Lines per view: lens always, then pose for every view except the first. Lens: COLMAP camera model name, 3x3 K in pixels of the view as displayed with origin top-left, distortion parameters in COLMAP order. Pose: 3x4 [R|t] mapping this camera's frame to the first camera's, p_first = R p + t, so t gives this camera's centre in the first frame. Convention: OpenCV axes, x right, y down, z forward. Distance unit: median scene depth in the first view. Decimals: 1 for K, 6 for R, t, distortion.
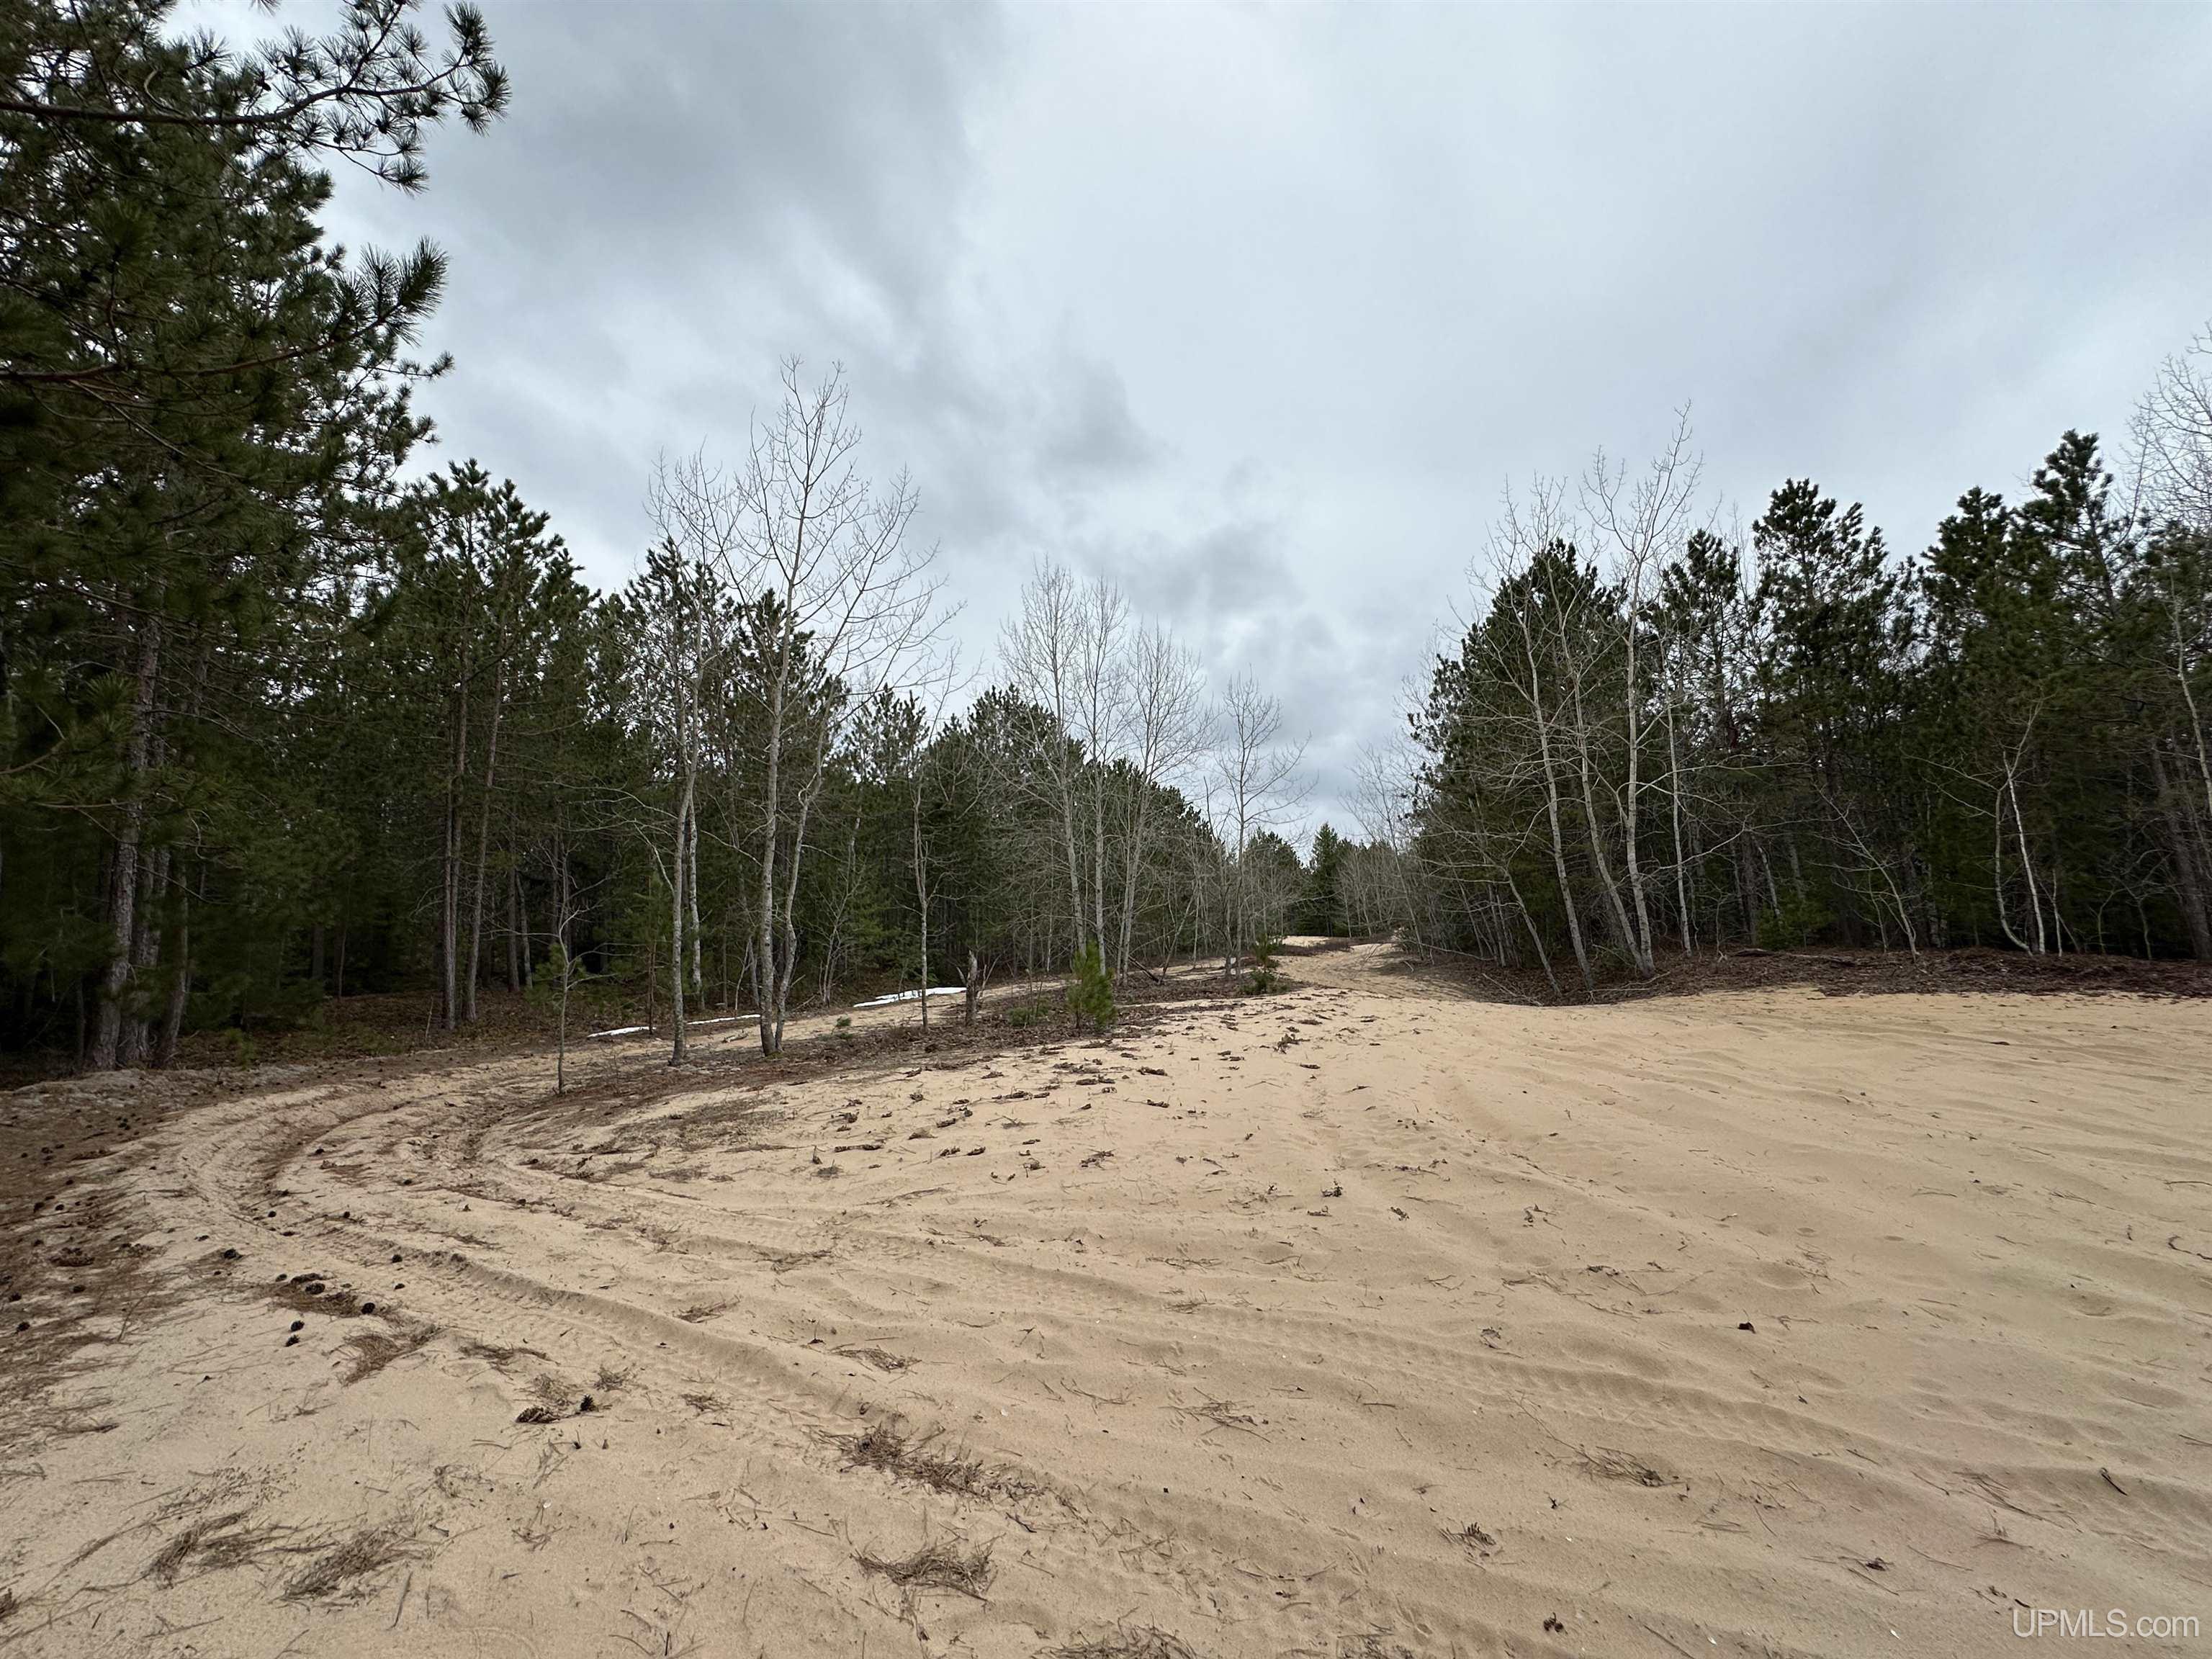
lens RADIAL K [[884.0, 0, 1107.8], [0, 884.0, 832.2], [0, 0, 1]] dist [-0.002323, 0.000979]
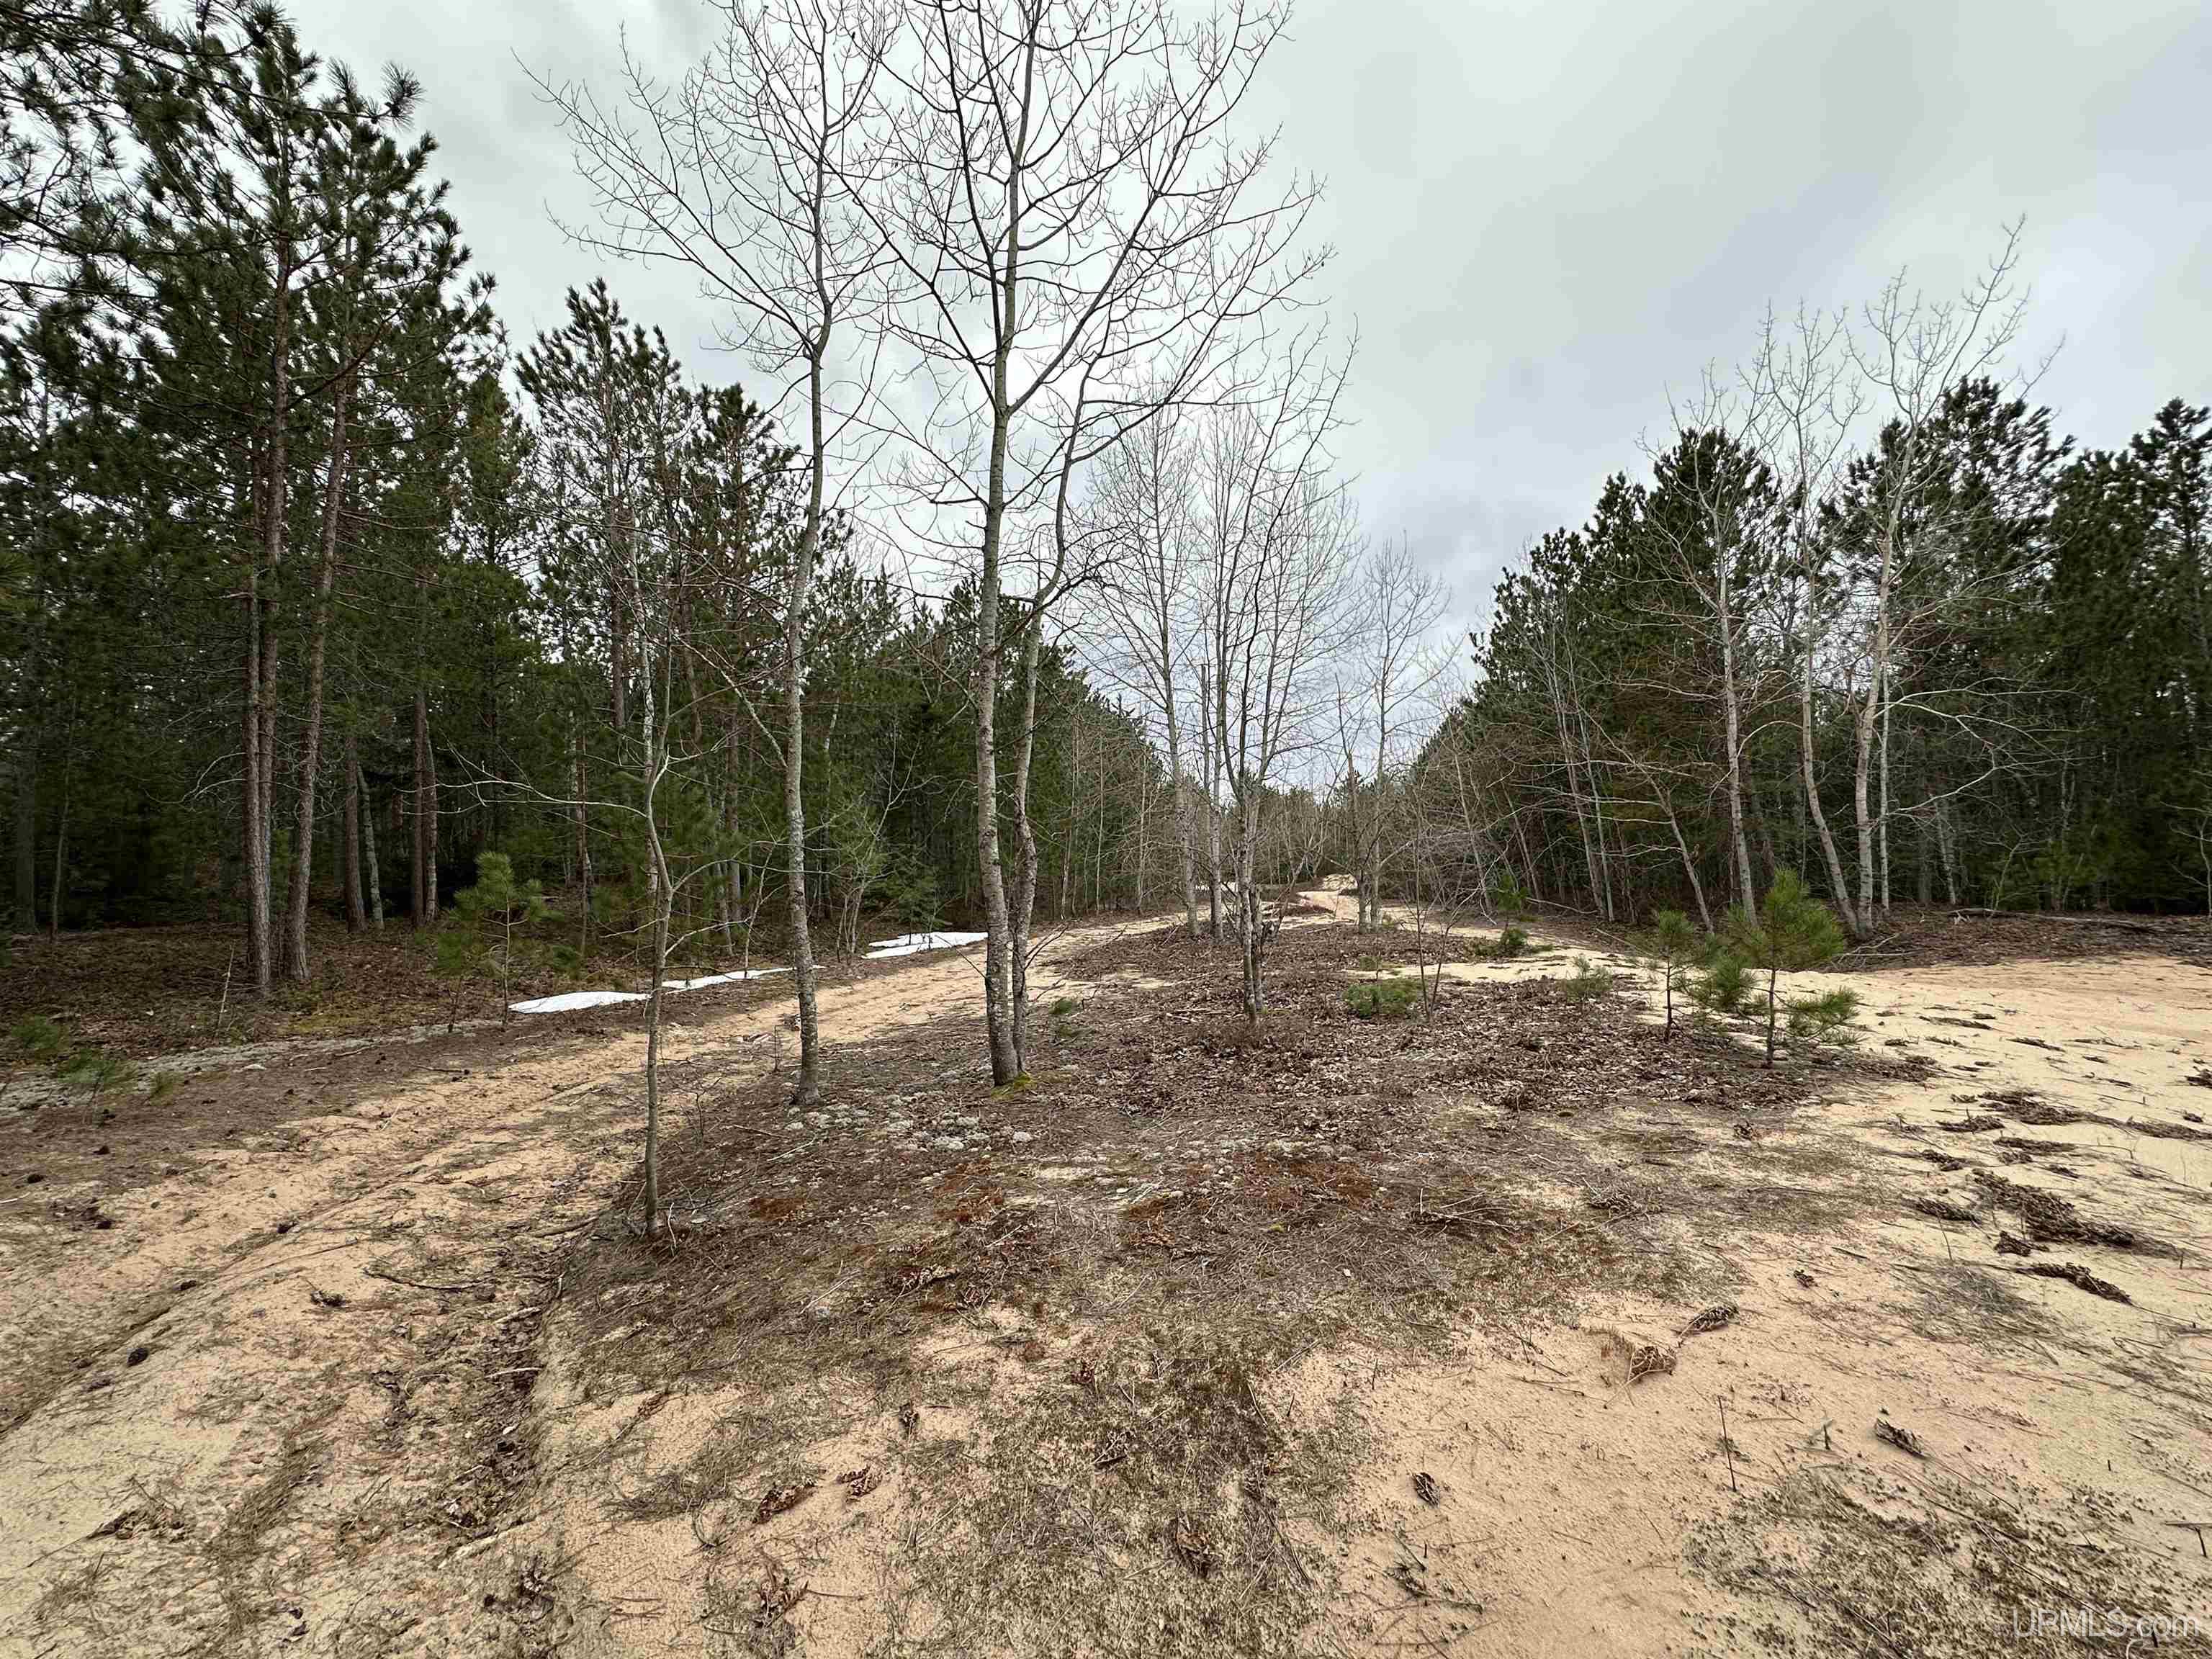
lens RADIAL K [[884.0, 0, 1107.8], [0, 884.0, 832.2], [0, 0, 1]] dist [-0.002323, 0.000979]
pose [[0.989297, 0.034748, 0.141715, -0.495933], [-0.043923, 0.997100, 0.062143, 0.095768], [-0.139145, -0.067702, 0.987955, 0.627375]]
